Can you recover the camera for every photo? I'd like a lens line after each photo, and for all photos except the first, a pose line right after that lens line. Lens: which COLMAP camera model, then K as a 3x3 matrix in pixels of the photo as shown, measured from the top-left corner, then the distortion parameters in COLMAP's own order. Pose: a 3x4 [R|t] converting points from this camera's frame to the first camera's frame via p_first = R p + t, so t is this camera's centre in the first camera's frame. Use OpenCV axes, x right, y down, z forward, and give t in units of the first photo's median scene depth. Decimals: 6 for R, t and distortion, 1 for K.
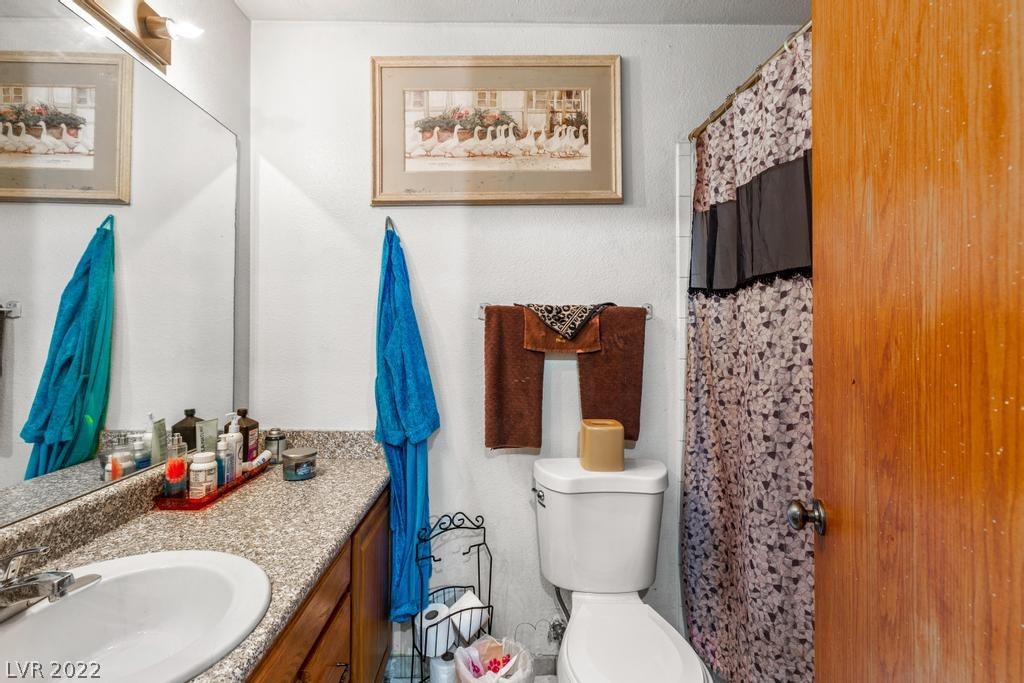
lens RADIAL K [[482.3, 0, 512.3], [0, 482.3, 316.8], [0, 0, 1]] dist [-0.001551, -0.000801]
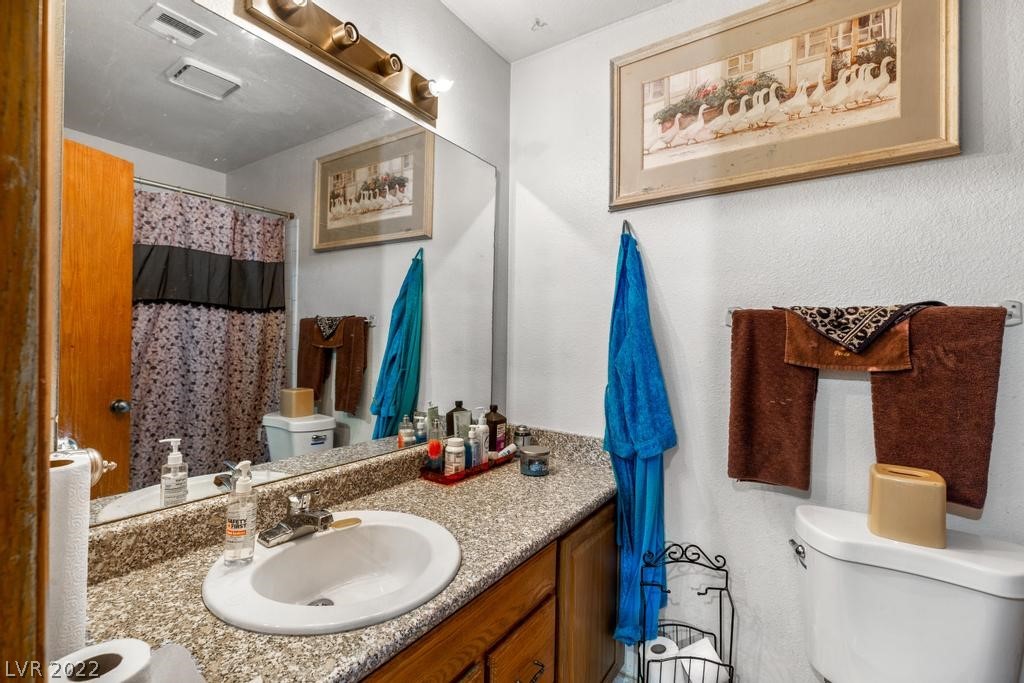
lens RADIAL K [[467.2, 0, 515.1], [0, 467.2, 333.8], [0, 0, 1]] dist [-0.000372, -0.000753]
pose [[0.812090, 0.004111, -0.583518, 0.122415], [0.001870, 0.999952, 0.009647, 0.011132], [0.583530, -0.008926, 0.812043, 0.122553]]
